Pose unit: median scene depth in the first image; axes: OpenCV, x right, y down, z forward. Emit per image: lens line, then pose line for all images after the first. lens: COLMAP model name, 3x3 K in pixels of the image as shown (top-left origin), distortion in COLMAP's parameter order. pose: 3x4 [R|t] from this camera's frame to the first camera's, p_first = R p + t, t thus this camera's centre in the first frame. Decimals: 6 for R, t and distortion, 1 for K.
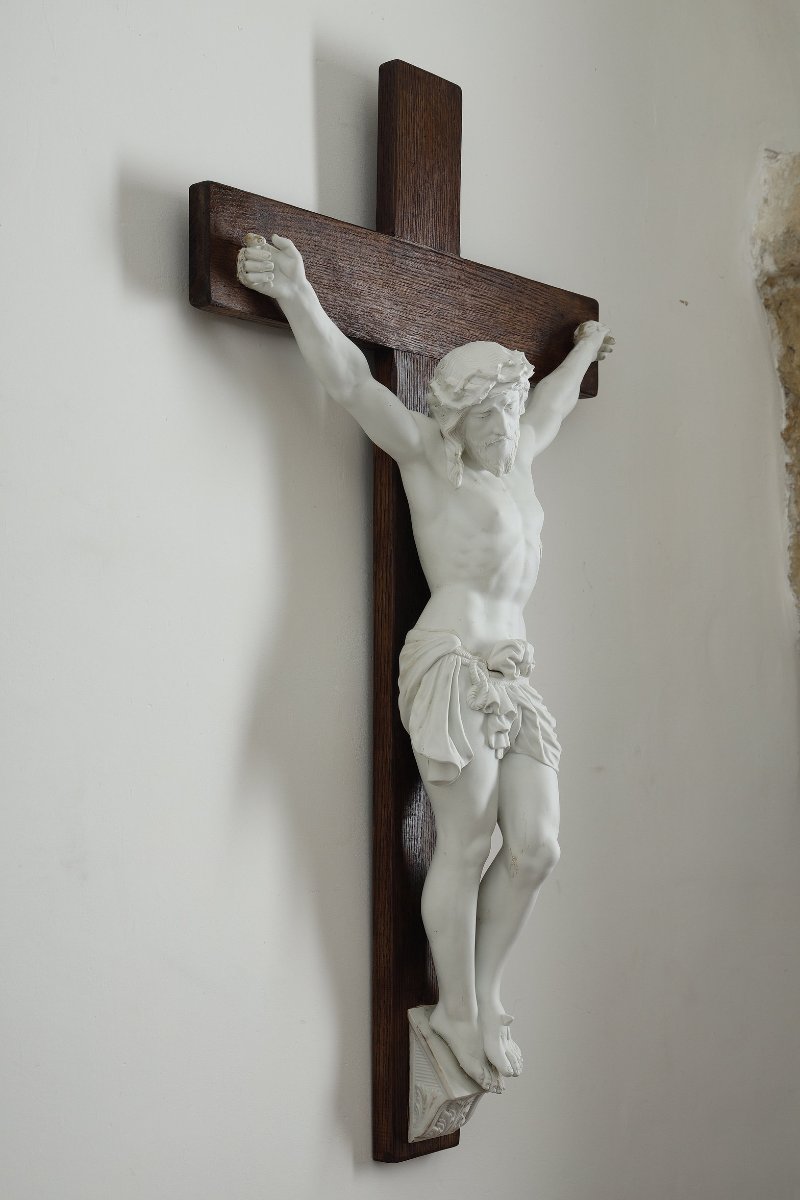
lens RADIAL K [[1913.9, 0, 392.8], [0, 1913.9, 599.8], [0, 0, 1]] dist [-0.042426, 0.000000]
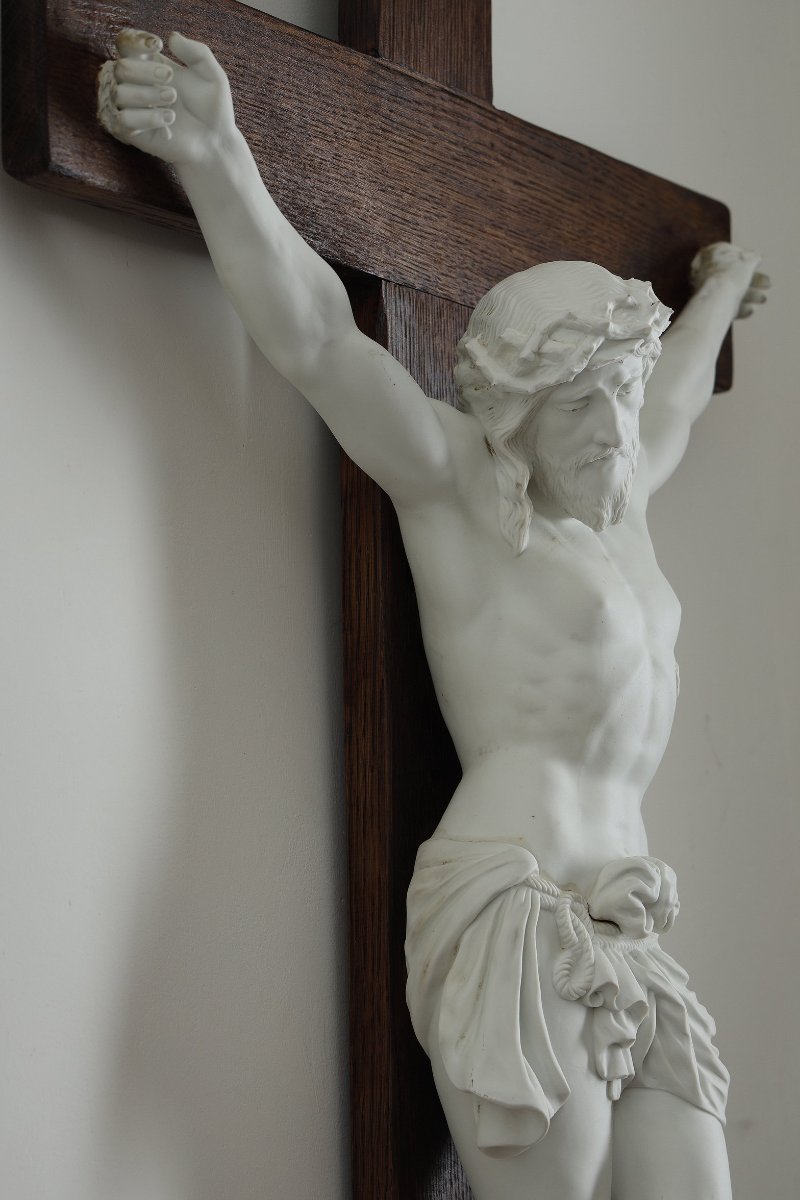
lens RADIAL K [[3472.7, 0, 388.2], [0, 3472.7, 600.7], [0, 0, 1]] dist [-0.071717, 0.000000]
pose [[0.995687, -0.005410, 0.092615, -0.084117], [0.012268, 0.997210, -0.073638, 0.019907], [-0.091959, 0.074456, 0.992975, 0.108825]]
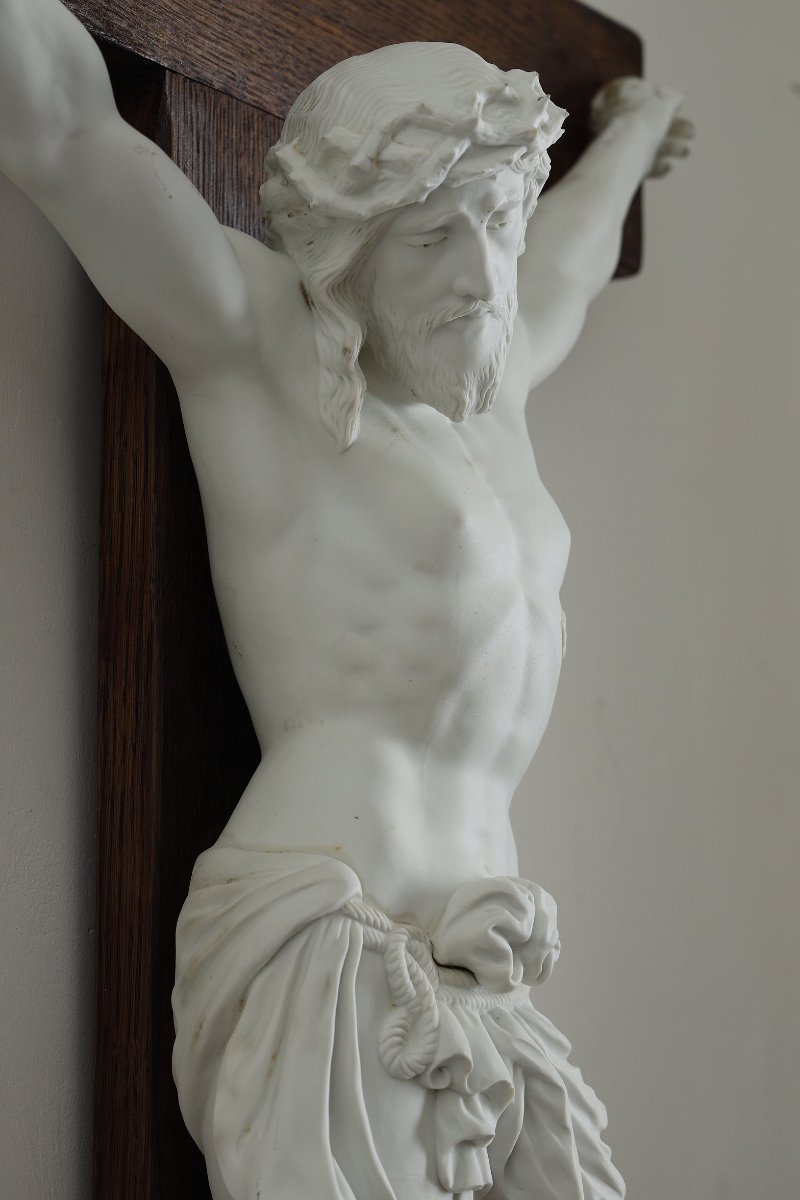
lens RADIAL K [[3472.7, 0, 405.6], [0, 3472.7, 604.4], [0, 0, 1]] dist [-0.071717, 0.000000]
pose [[0.991237, 0.016133, 0.131106, -0.039272], [-0.005445, 0.996660, -0.081476, 0.022754], [-0.131983, 0.080048, 0.988015, 0.367284]]
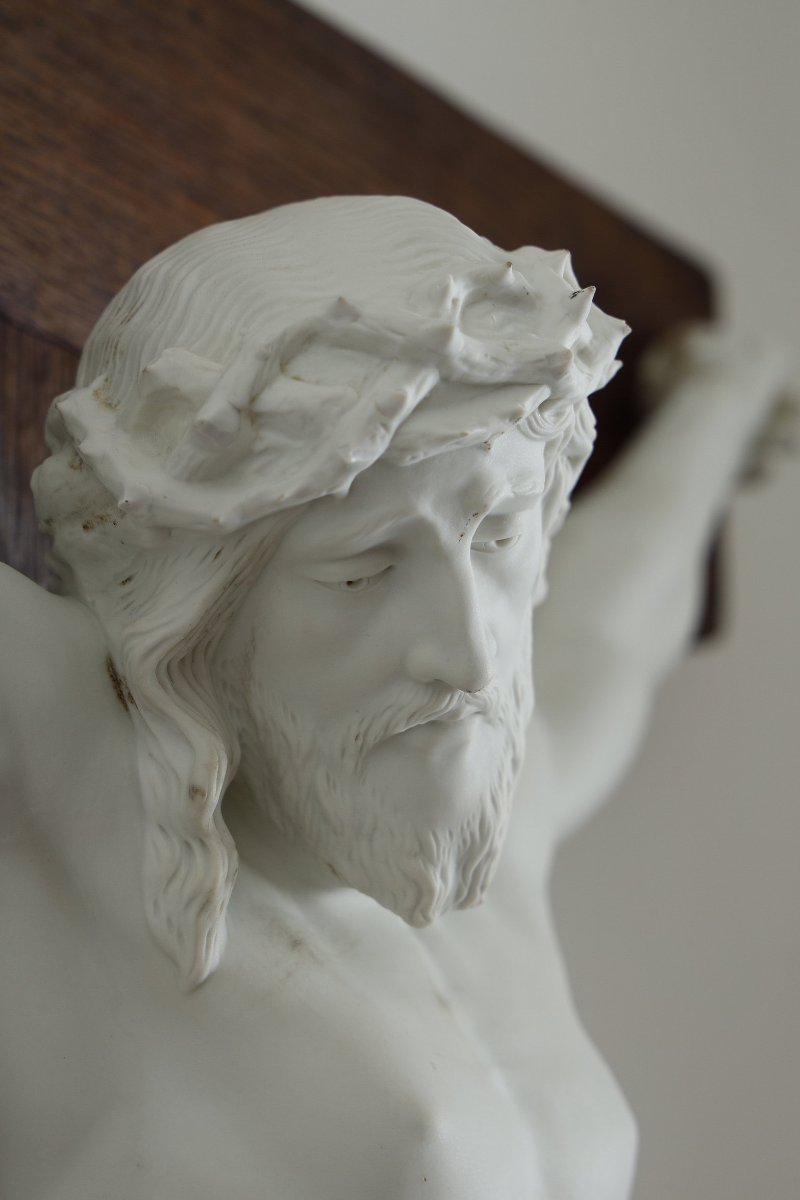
lens RADIAL K [[3472.7, 0, 402.7], [0, 3472.7, 592.5], [0, 0, 1]] dist [-0.071717, 0.000000]
pose [[0.991432, 0.025044, 0.128198, 0.010109], [-0.000063, 0.981539, -0.191263, -0.032223], [-0.130621, 0.189616, 0.973131, 0.676140]]
